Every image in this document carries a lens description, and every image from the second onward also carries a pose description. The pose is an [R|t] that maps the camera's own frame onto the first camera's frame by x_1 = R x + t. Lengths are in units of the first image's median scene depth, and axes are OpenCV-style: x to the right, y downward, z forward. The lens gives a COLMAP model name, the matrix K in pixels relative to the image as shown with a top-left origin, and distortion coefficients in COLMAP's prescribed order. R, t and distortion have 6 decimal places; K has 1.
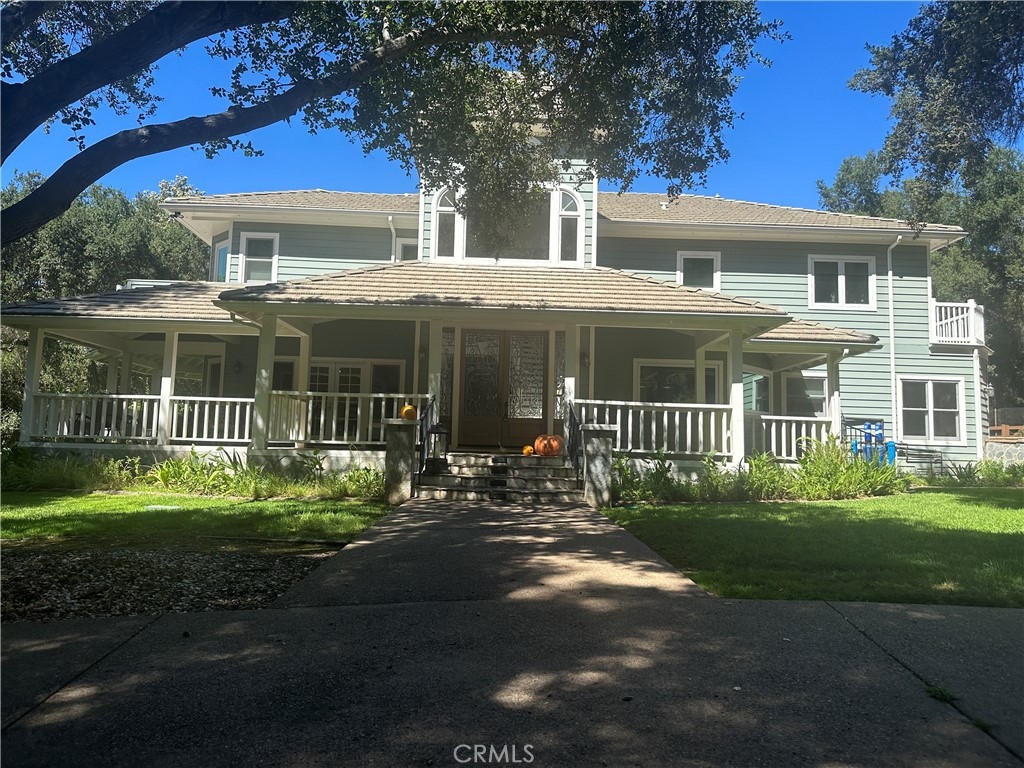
lens RADIAL K [[730.7, 0, 515.5], [0, 730.7, 382.1], [0, 0, 1]] dist [0.096575, -0.146093]
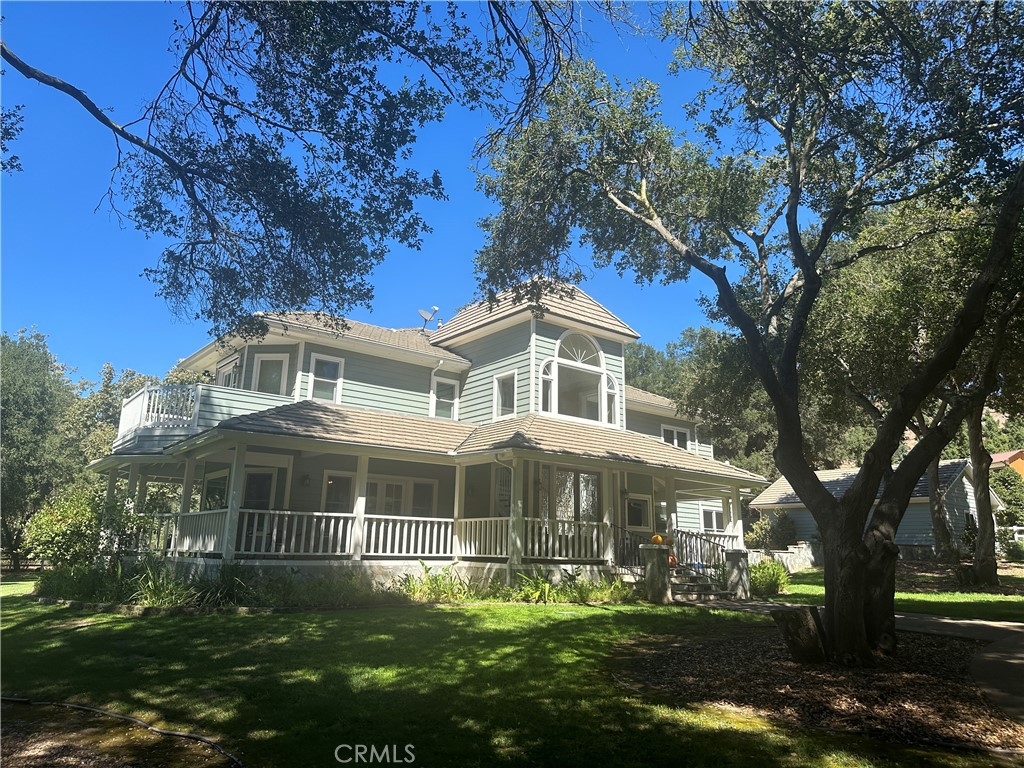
lens RADIAL K [[719.2, 0, 529.0], [0, 719.2, 381.3], [0, 0, 1]] dist [0.218425, -0.134491]
pose [[0.786910, 0.134120, 0.602316, -0.761368], [-0.057428, 0.987775, -0.144923, -0.026395], [-0.614390, 0.079451, 0.784992, -0.021096]]
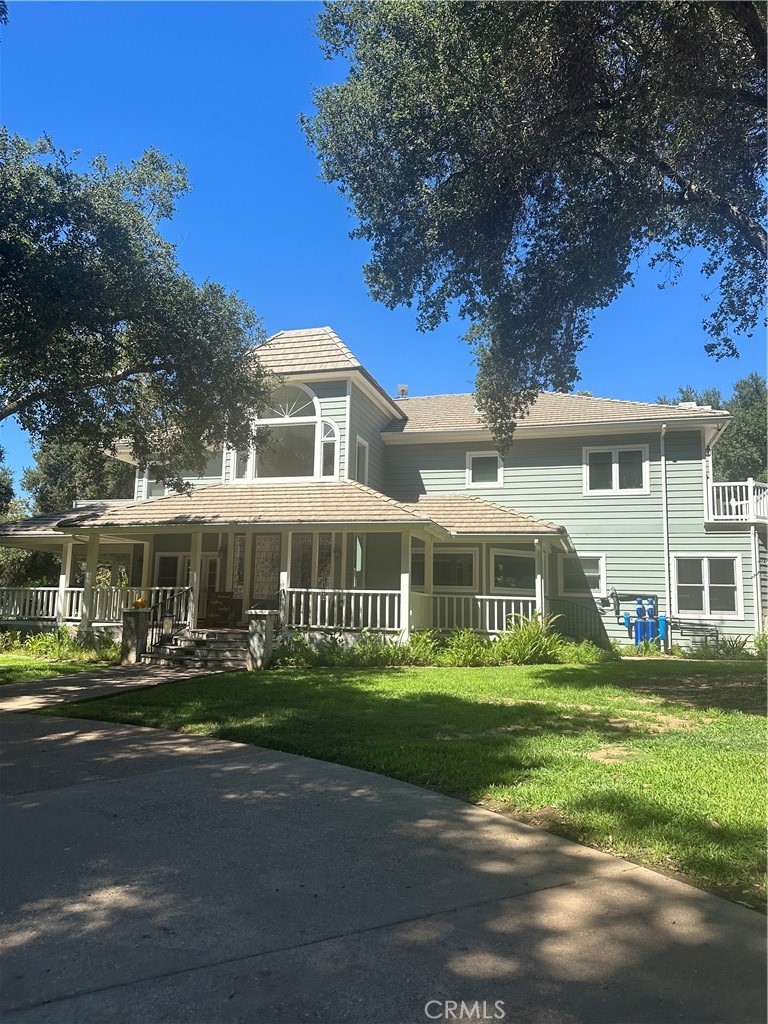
lens RADIAL K [[712.7, 0, 376.0], [0, 712.7, 510.6], [0, 0, 1]] dist [0.195376, -0.402249]
pose [[0.952338, -0.045723, -0.301599, 0.434861], [0.031970, 0.998218, -0.050382, -0.032096], [0.303365, 0.038339, 0.952103, -0.136979]]
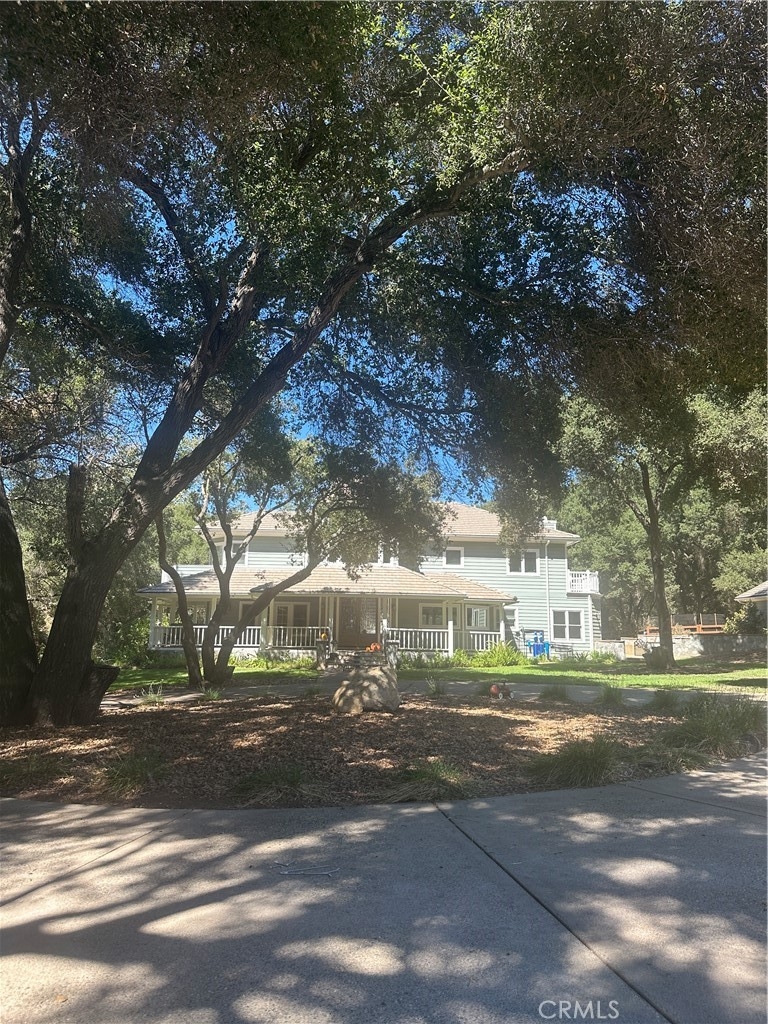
lens RADIAL K [[719.2, 0, 384.0], [0, 719.2, 512.0], [0, 0, 1]] dist [0.218425, -0.134491]
pose [[0.999817, -0.007235, 0.017695, 0.021035], [0.008510, 0.997288, -0.073100, -0.132483], [-0.017118, 0.073237, 0.997168, -1.039605]]
